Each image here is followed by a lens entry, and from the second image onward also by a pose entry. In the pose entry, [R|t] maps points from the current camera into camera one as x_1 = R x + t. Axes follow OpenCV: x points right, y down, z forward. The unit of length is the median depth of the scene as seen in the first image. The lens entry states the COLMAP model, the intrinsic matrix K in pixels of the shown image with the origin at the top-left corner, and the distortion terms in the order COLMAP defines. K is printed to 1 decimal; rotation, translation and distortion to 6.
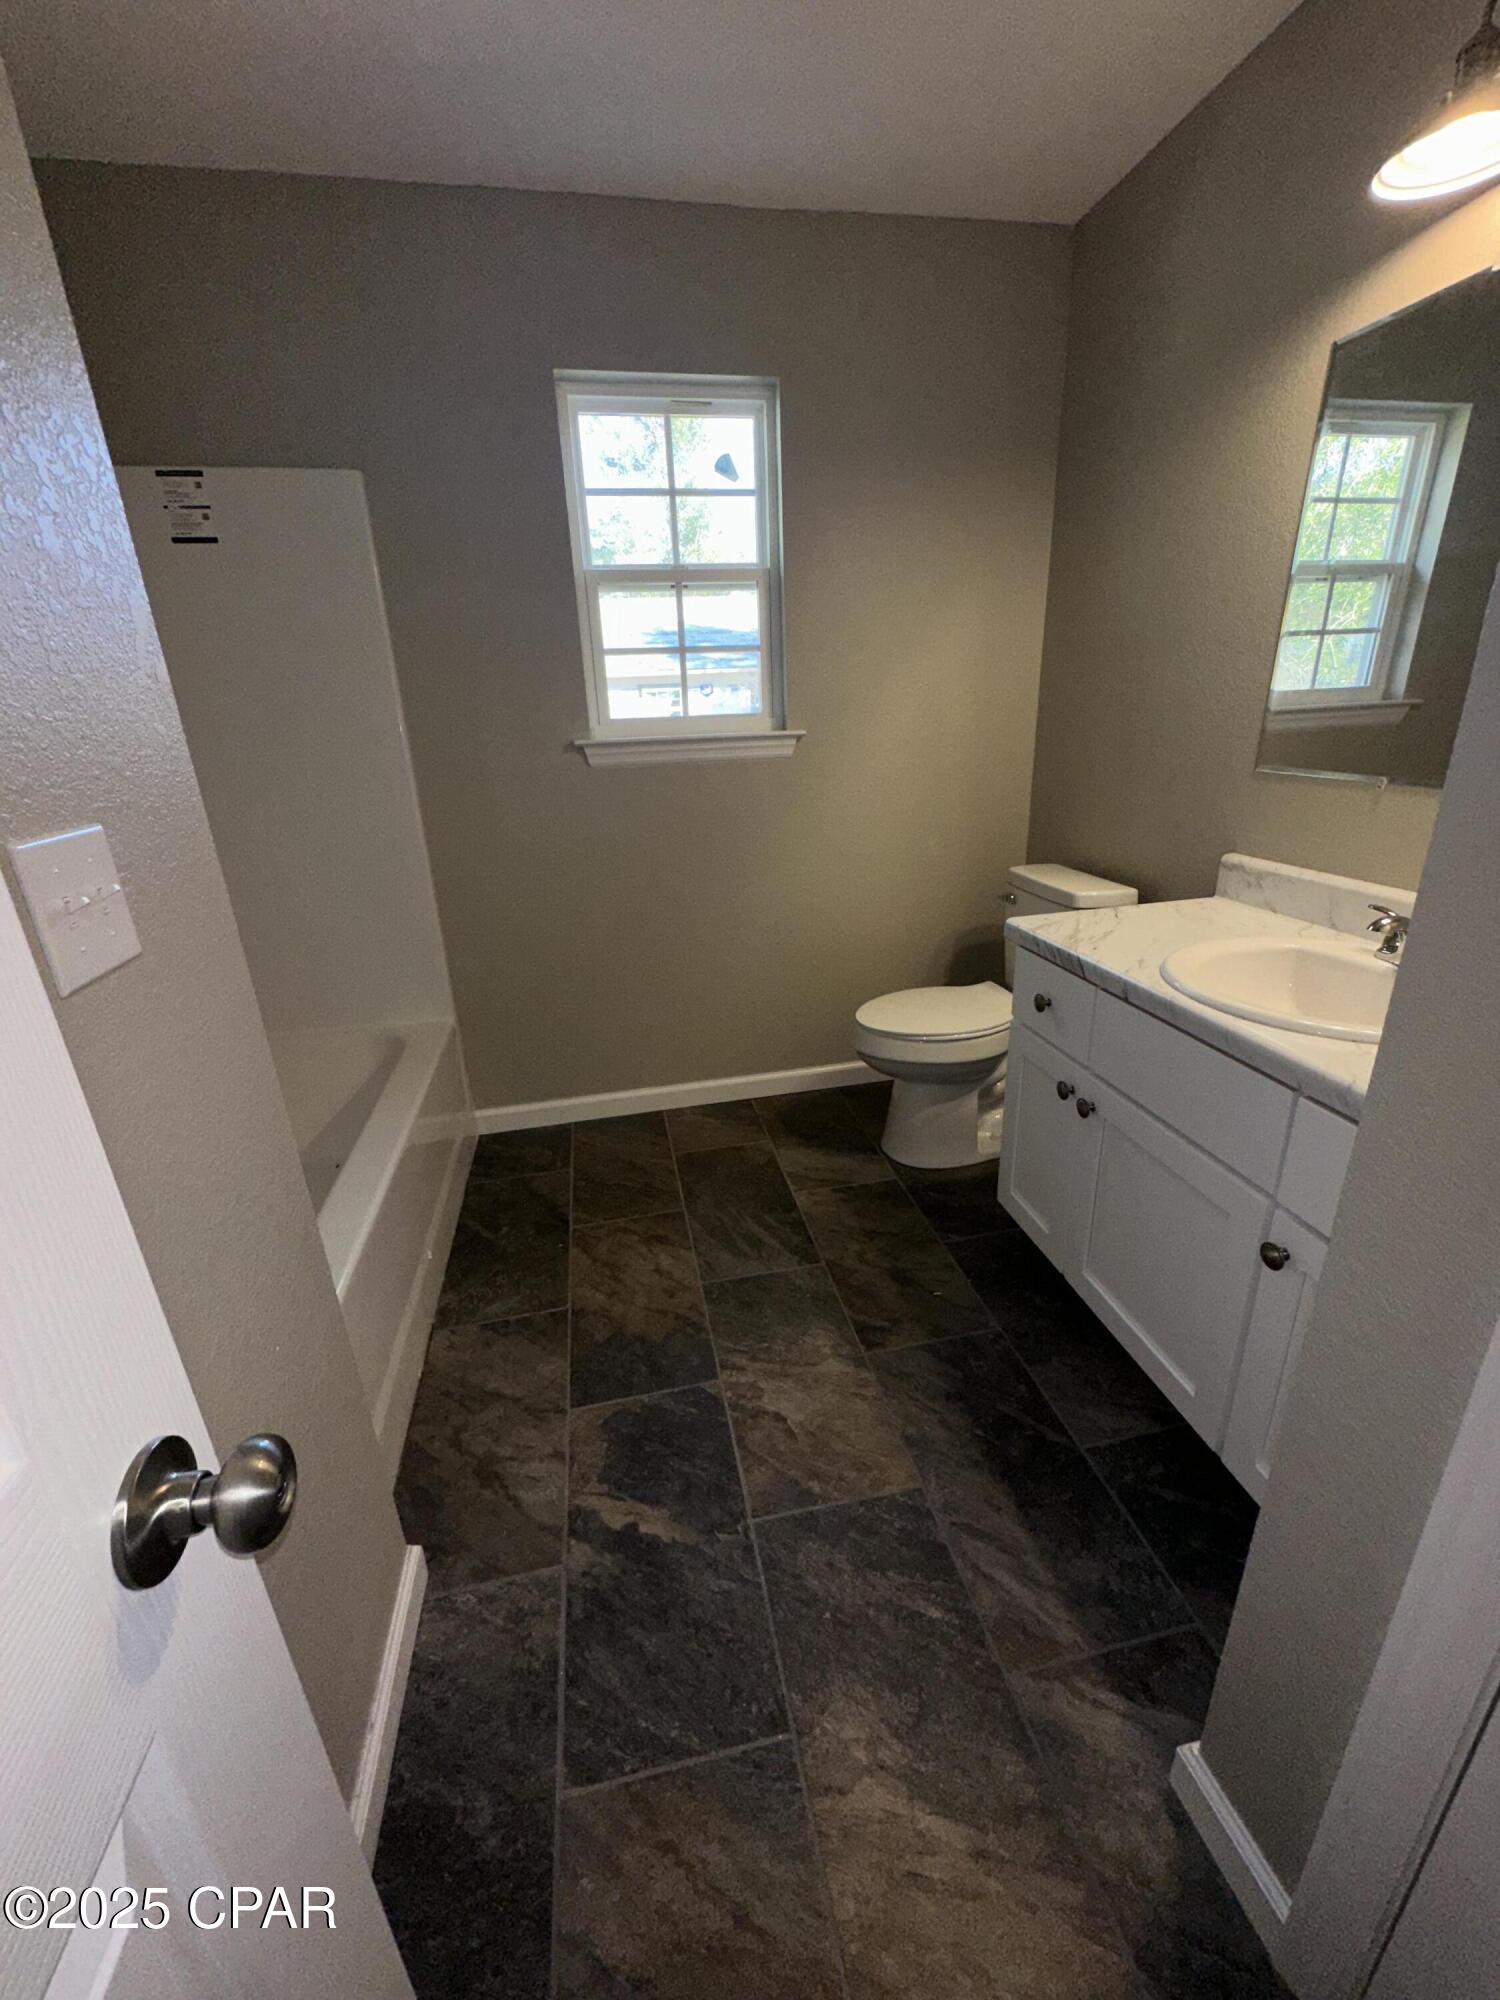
lens RADIAL K [[794.1, 0, 750.0], [0, 794.1, 1000.0], [0, 0, 1]] dist [-0.000187, 0.000566]
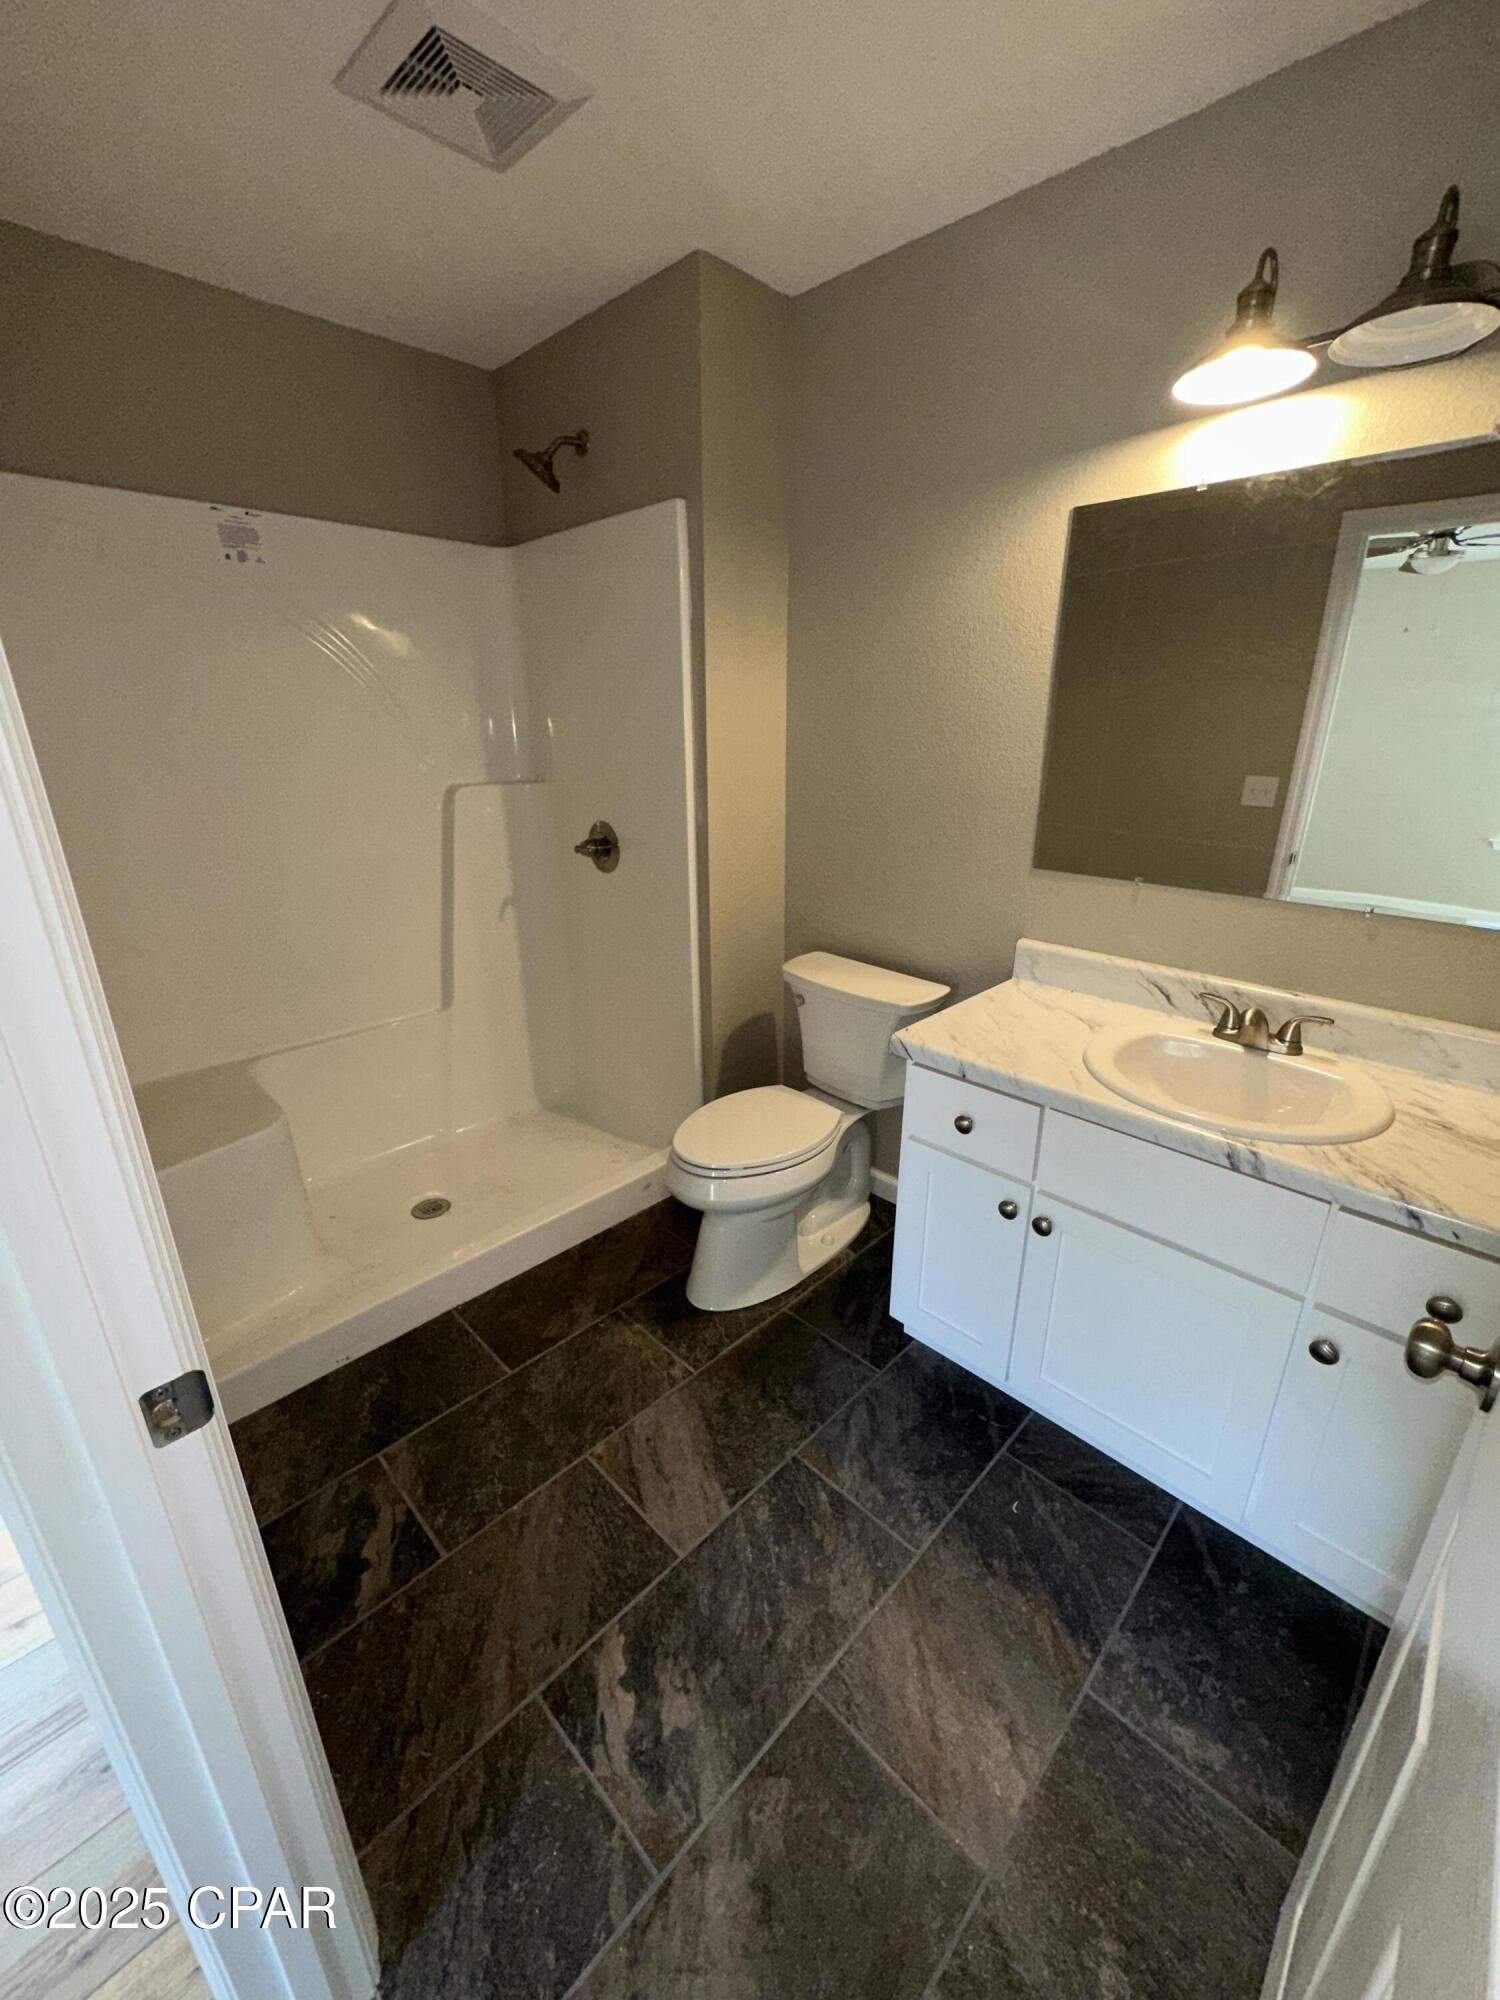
lens RADIAL K [[794.1, 0, 750.0], [0, 794.1, 1000.0], [0, 0, 1]] dist [-0.000187, 0.000566]
pose [[0.828556, -0.147892, 0.540021, -0.341122], [0.169250, 0.985520, 0.010217, -0.196873], [-0.533713, 0.082933, 0.841590, 0.318188]]
